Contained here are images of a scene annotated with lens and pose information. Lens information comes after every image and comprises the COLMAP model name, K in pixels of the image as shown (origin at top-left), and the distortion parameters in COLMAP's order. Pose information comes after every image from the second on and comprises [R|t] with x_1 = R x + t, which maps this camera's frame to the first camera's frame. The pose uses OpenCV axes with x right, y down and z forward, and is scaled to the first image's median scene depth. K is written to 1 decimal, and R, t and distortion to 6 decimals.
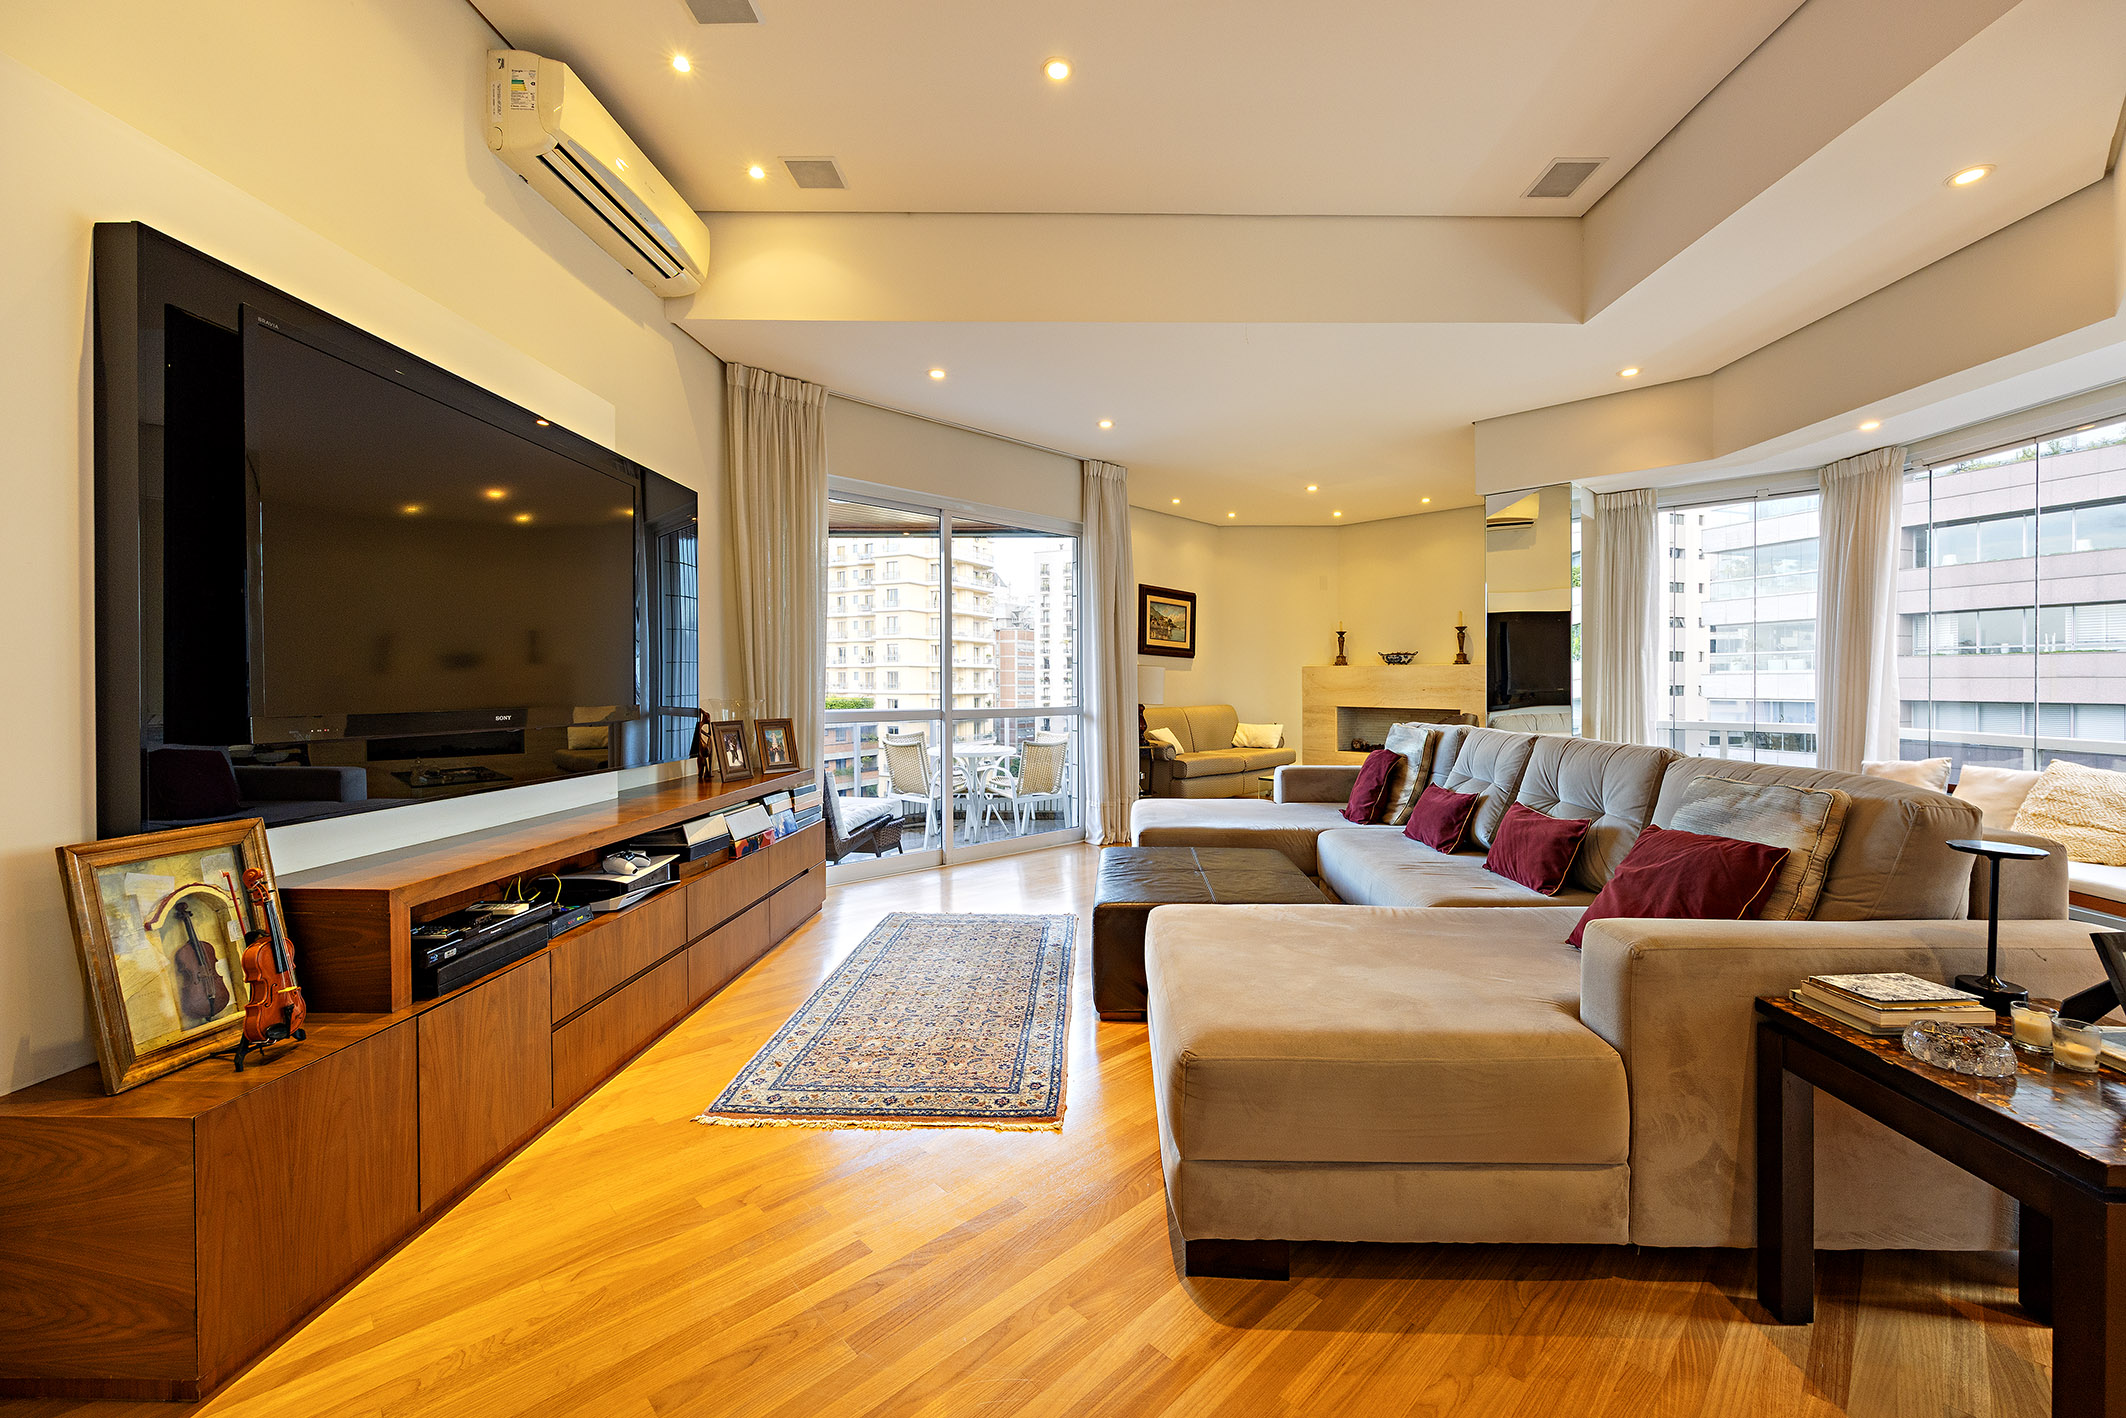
lens RADIAL K [[795.2, 0, 1052.4], [0, 795.2, 682.7], [0, 0, 1]] dist [-0.001320, -0.000097]
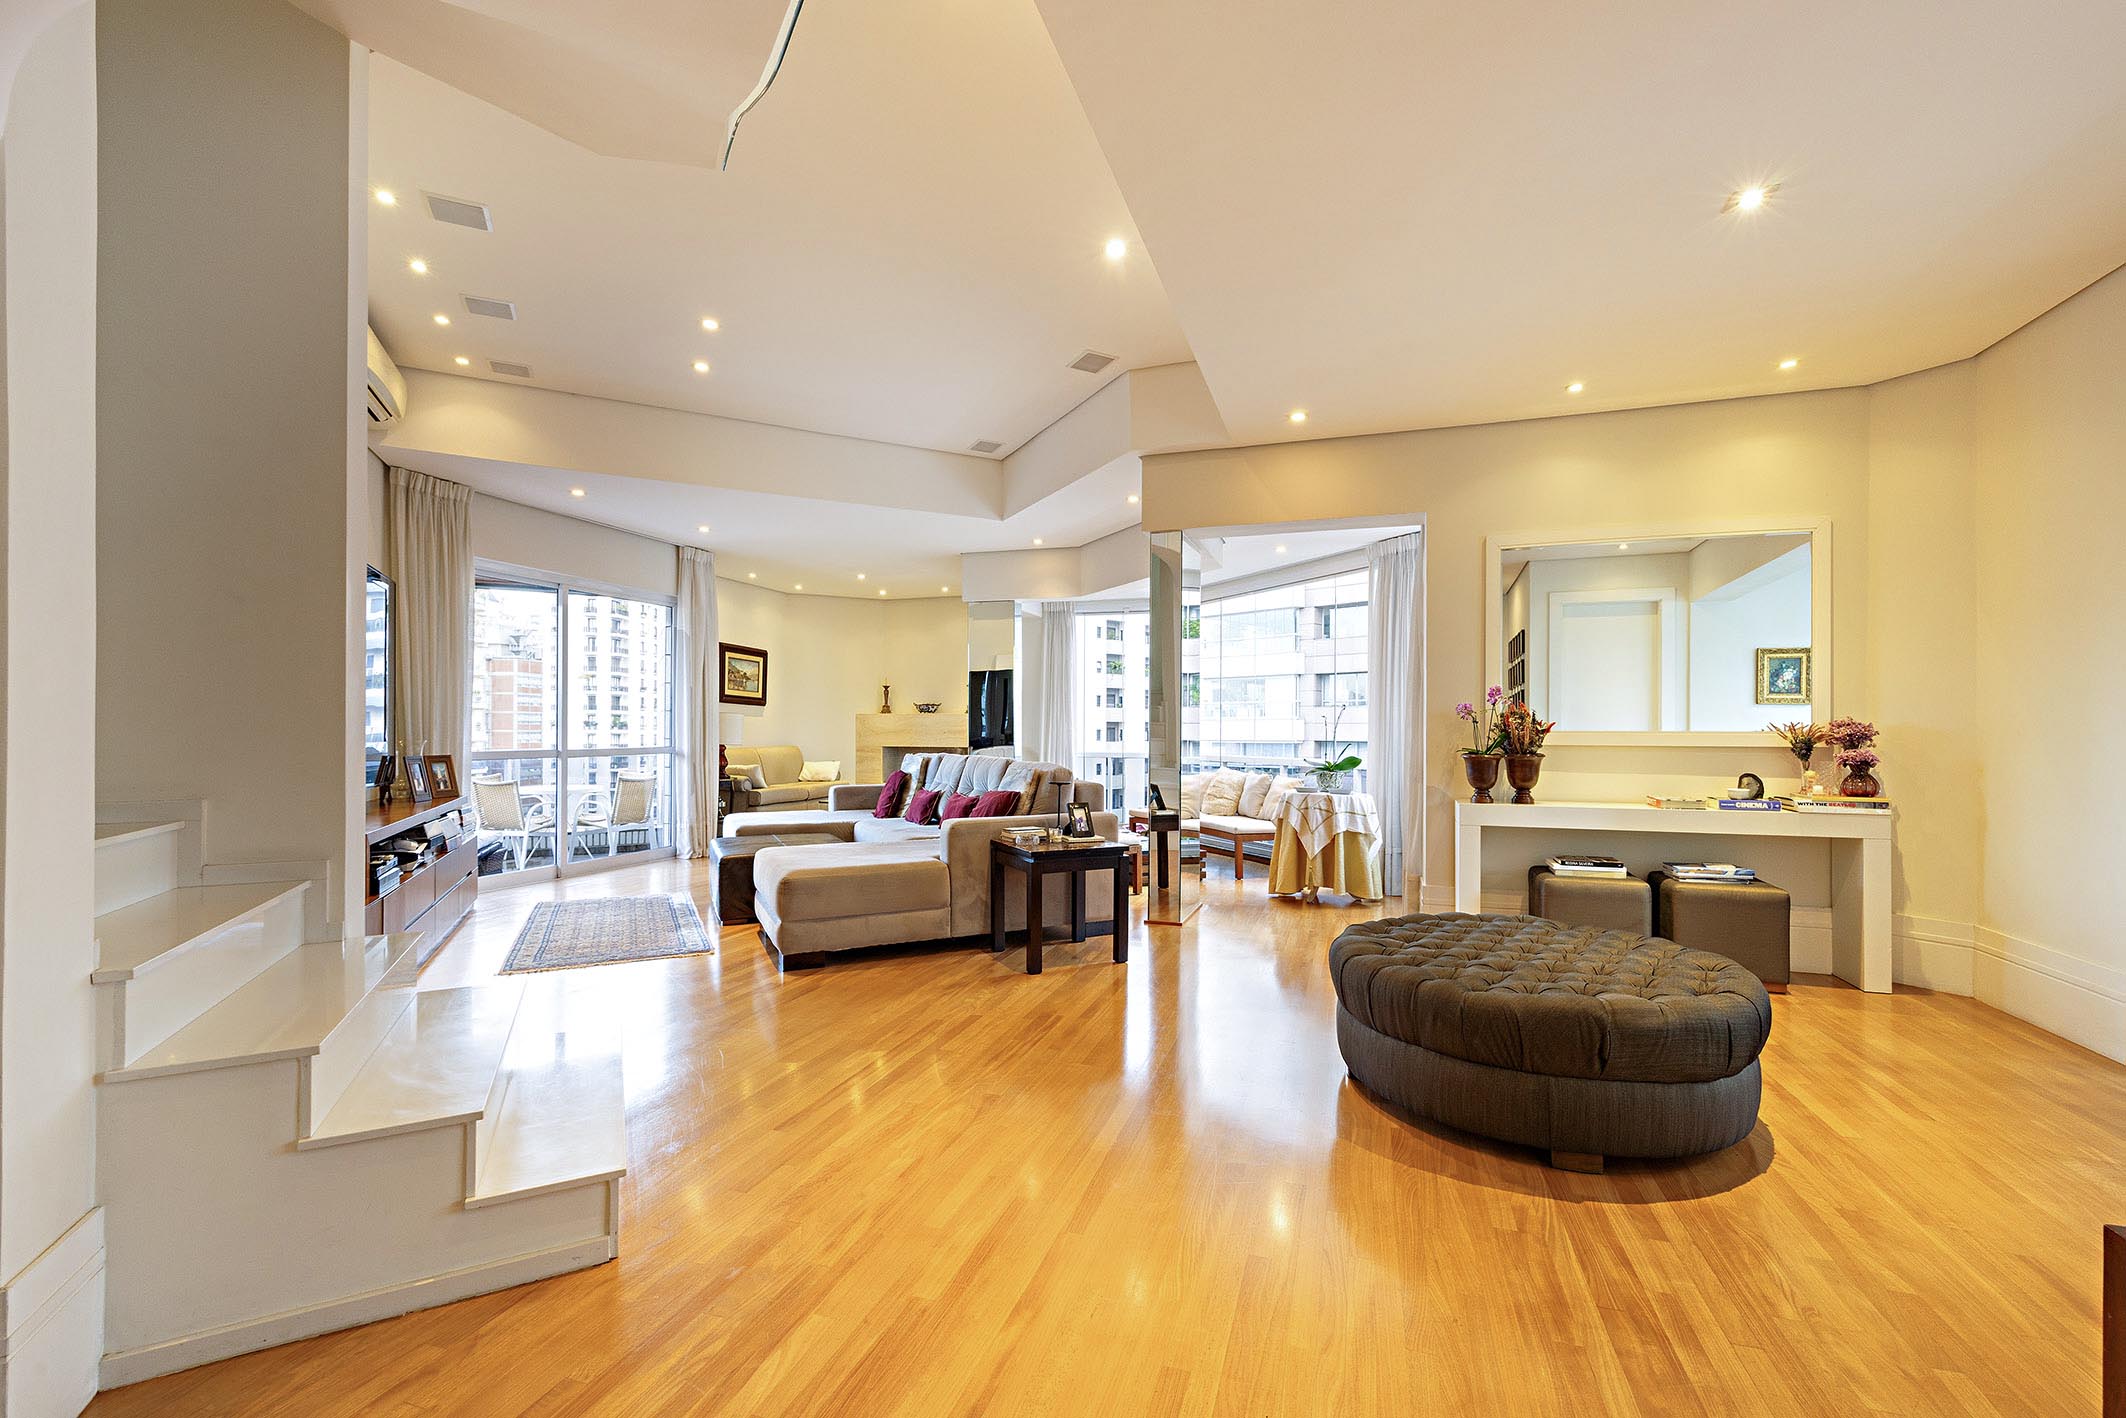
lens RADIAL K [[915.5, 0, 1007.8], [0, 915.5, 704.5], [0, 0, 1]] dist [0.002561, 0.000165]
pose [[0.899847, 0.010656, 0.436076, -0.171574], [0.000232, 0.999690, -0.024906, 0.000808], [-0.436206, 0.022513, 0.899565, -0.711089]]
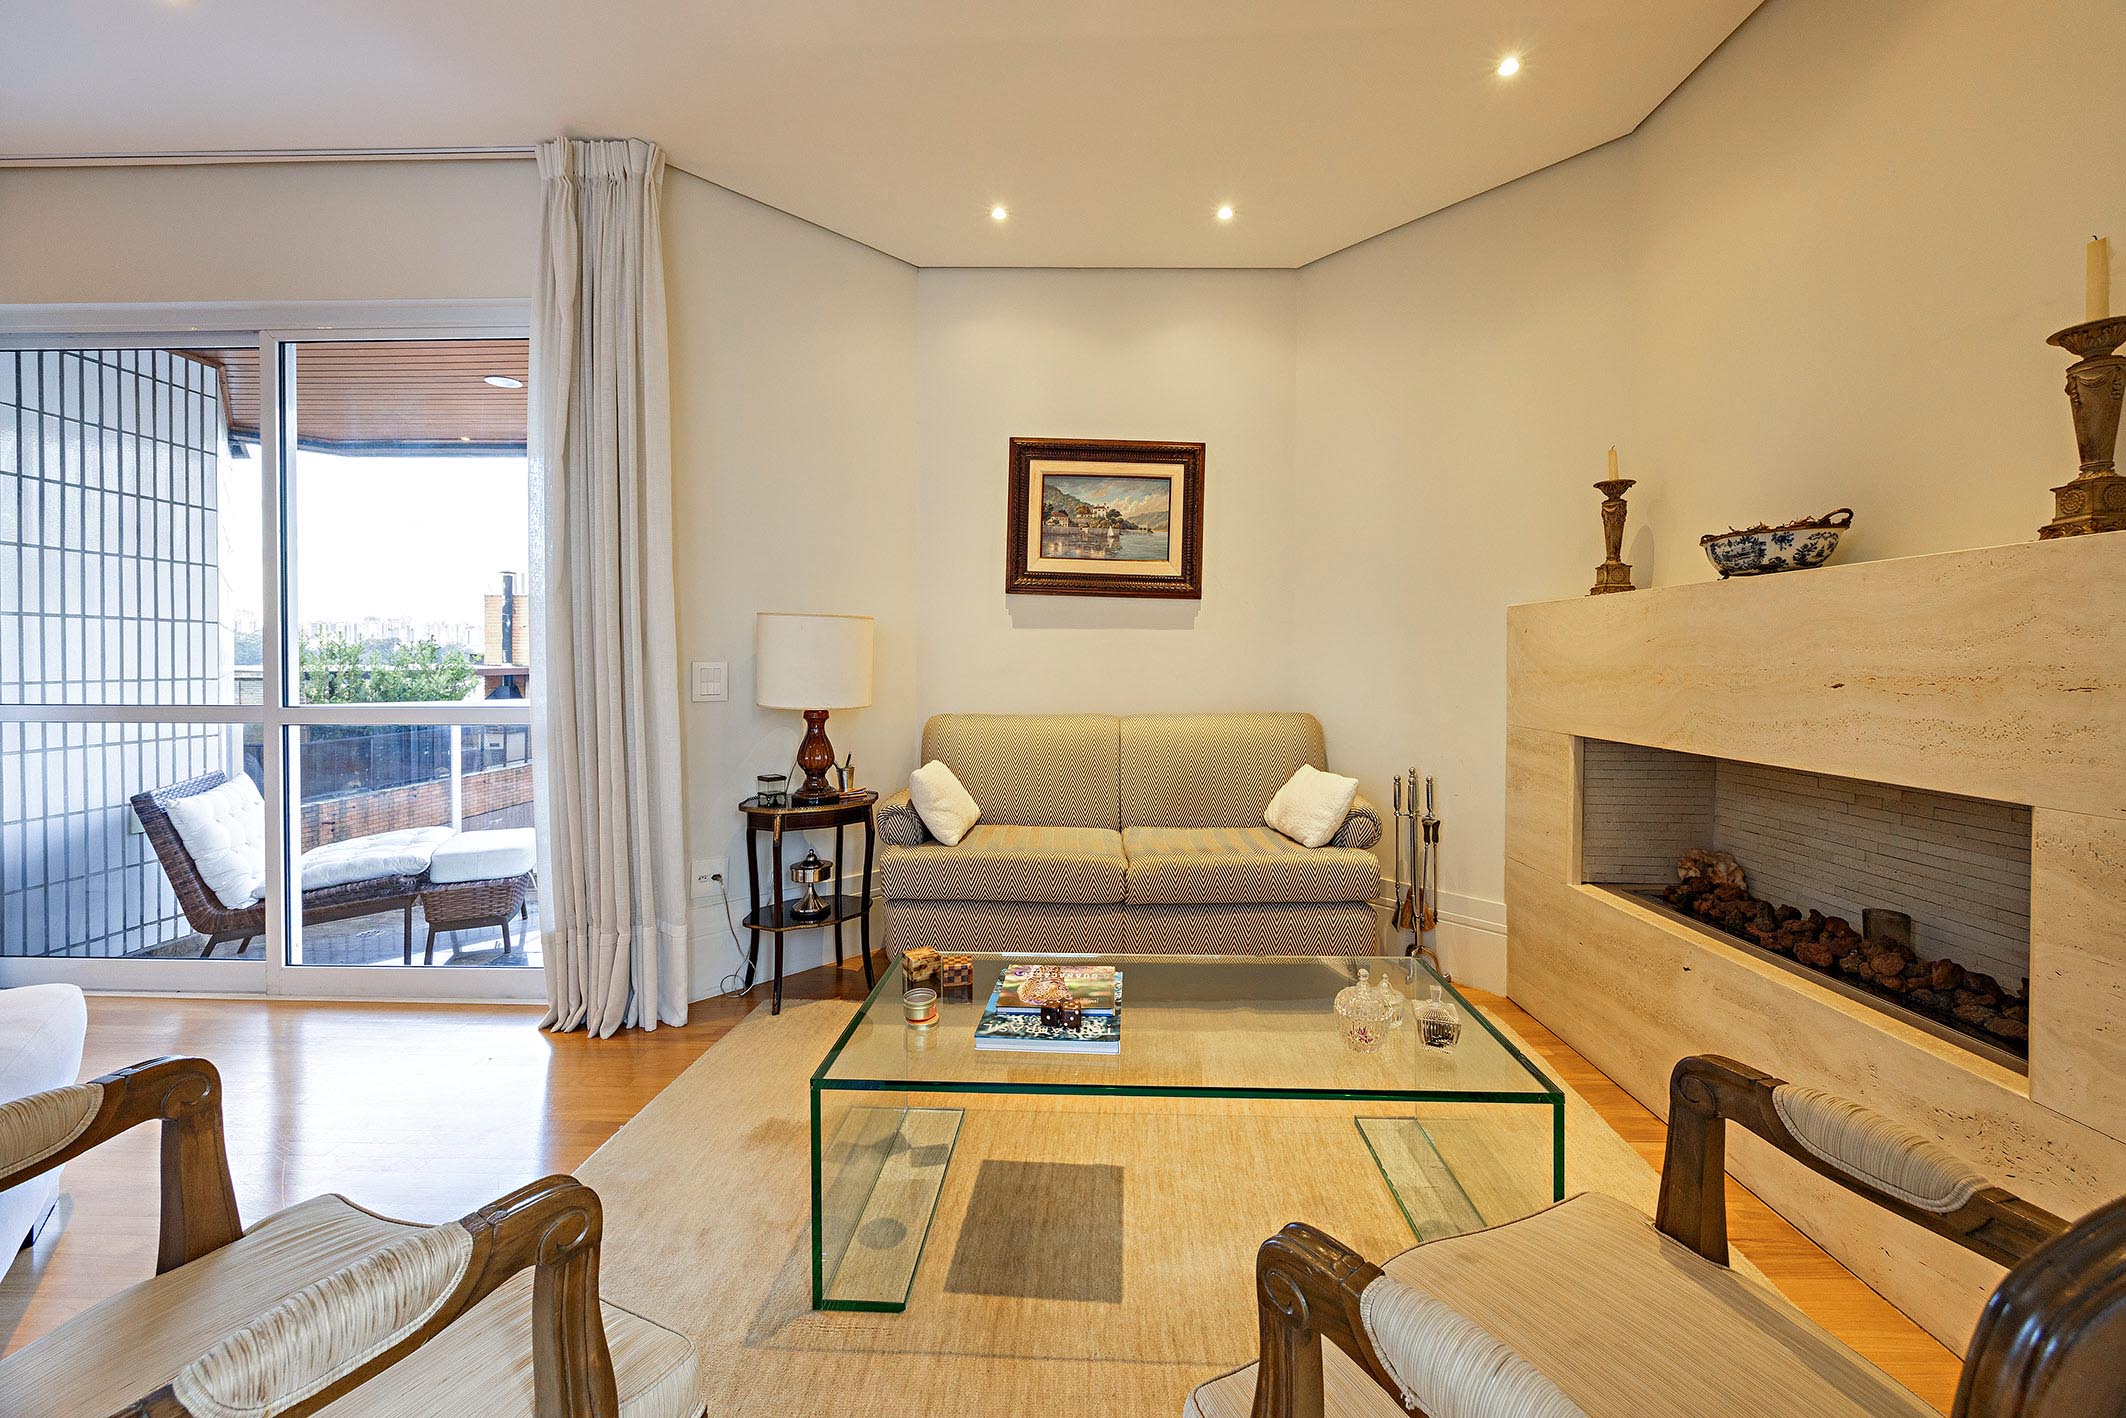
lens RADIAL K [[806.0, 0, 1062.4], [0, 806.0, 661.3], [0, 0, 1]] dist [-0.016142, 0.000030]
pose [[0.730112, 0.000698, -0.683327, 0.812700], [-0.000052, 1.000000, 0.000966, 0.003335], [0.683327, -0.000670, 0.730112, 1.258478]]
